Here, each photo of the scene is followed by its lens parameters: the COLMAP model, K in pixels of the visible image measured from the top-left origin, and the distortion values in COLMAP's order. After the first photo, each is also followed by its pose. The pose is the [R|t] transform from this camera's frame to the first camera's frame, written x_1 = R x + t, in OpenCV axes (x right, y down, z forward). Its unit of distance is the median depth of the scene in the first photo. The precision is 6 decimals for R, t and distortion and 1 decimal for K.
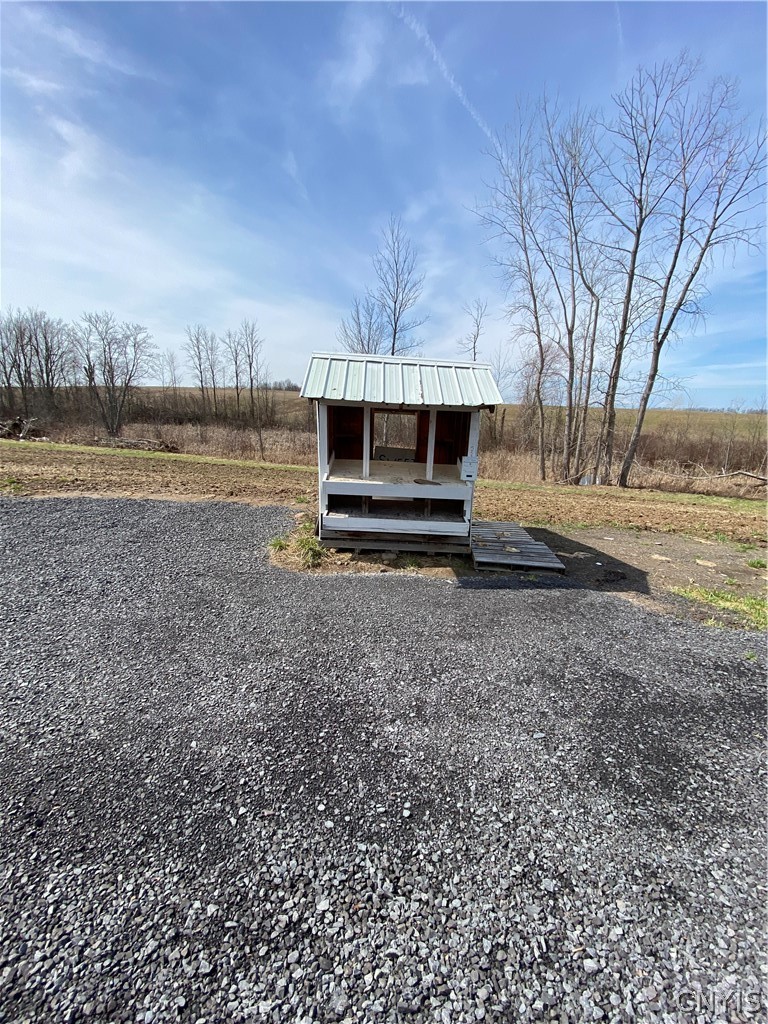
lens RADIAL K [[404.5, 0, 385.0], [0, 404.5, 520.1], [0, 0, 1]] dist [-0.000831, -0.012850]
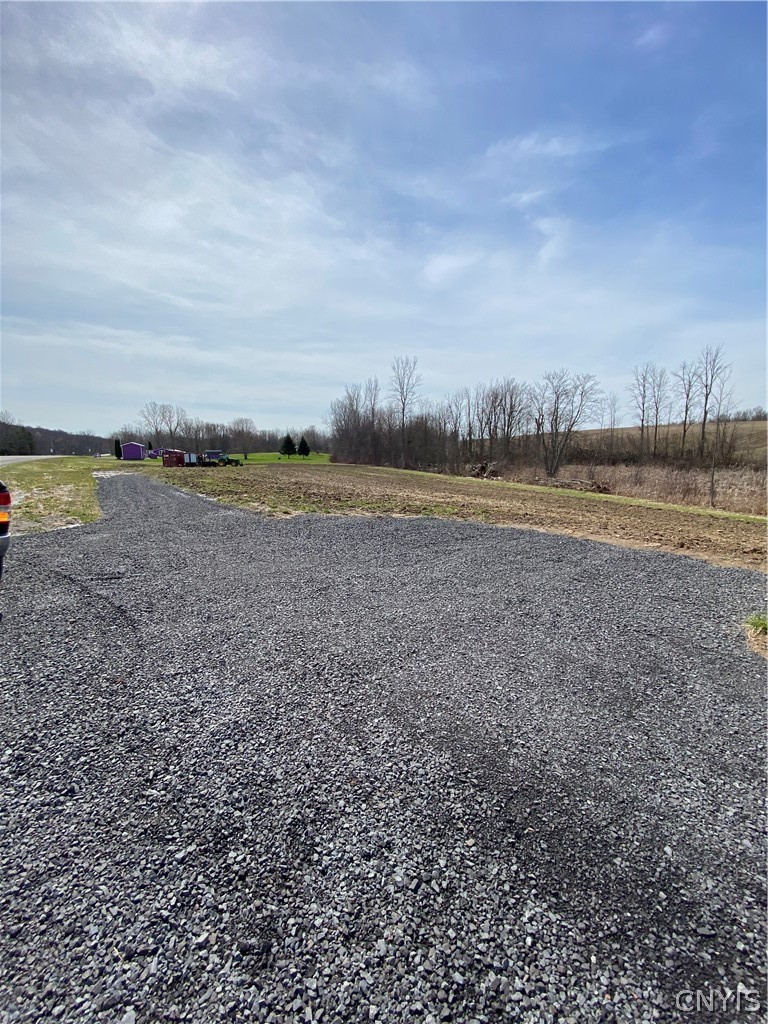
lens RADIAL K [[404.5, 0, 383.0], [0, 404.5, 520.0], [0, 0, 1]] dist [-0.000831, -0.012850]
pose [[0.569158, 0.091977, -0.817067, -0.011820], [-0.171352, 0.985173, -0.008461, -0.000579], [0.804175, 0.144822, 0.576480, -0.002742]]
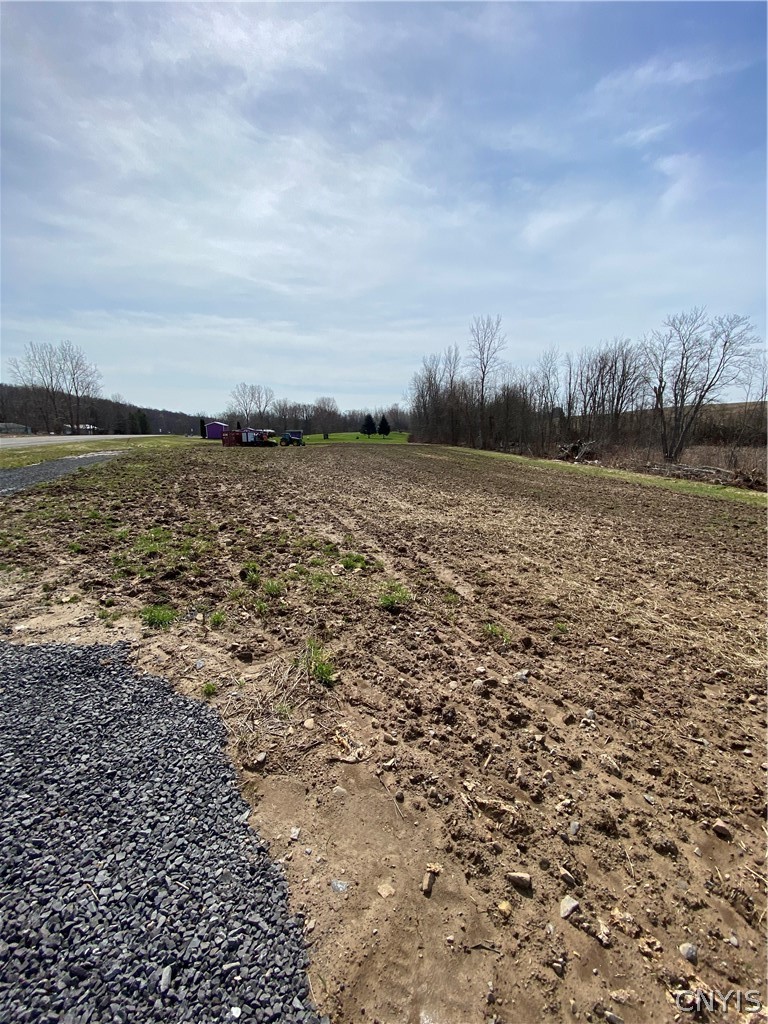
lens RADIAL K [[404.5, 0, 382.5], [0, 404.5, 511.1], [0, 0, 1]] dist [-0.000831, -0.012850]
pose [[0.364223, 0.133236, -0.921732, -0.130225], [-0.199676, 0.977870, 0.062448, -0.047779], [0.909654, 0.161303, 0.382767, 0.188592]]
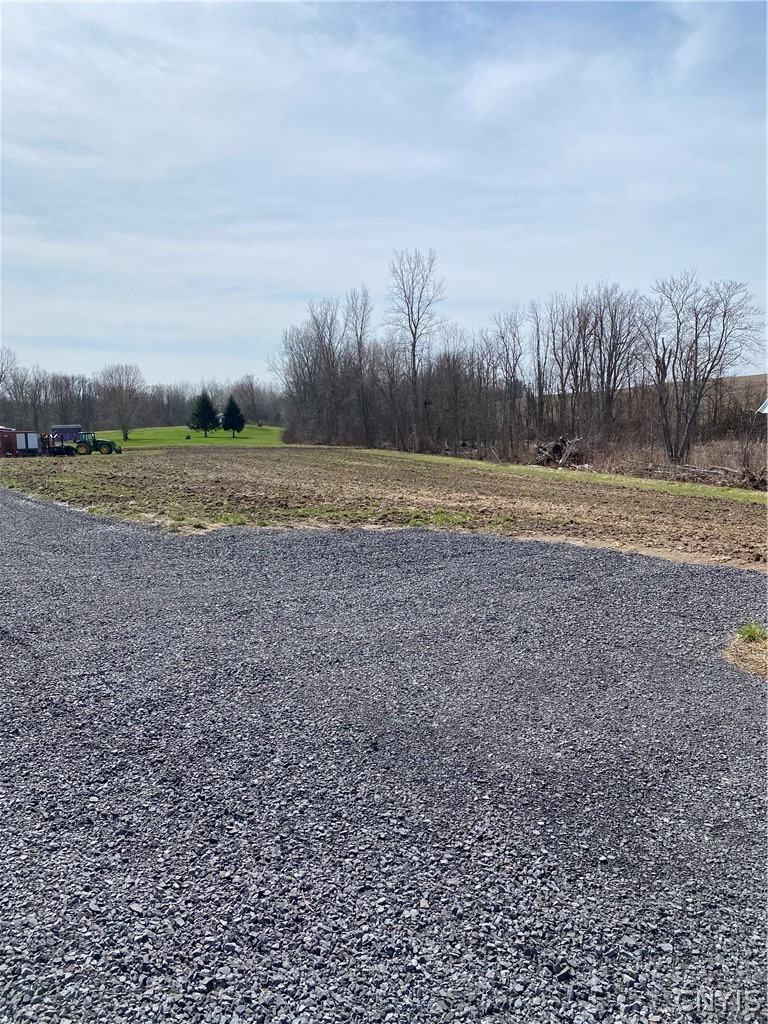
lens RADIAL K [[777.4, 0, 384.6], [0, 777.4, 484.8], [0, 0, 1]] dist [0.000898, -0.005164]
pose [[0.567653, 0.012584, -0.823171, 0.061756], [-0.153879, 0.983884, -0.091074, 0.004758], [0.808759, 0.178367, 0.560441, -0.029905]]
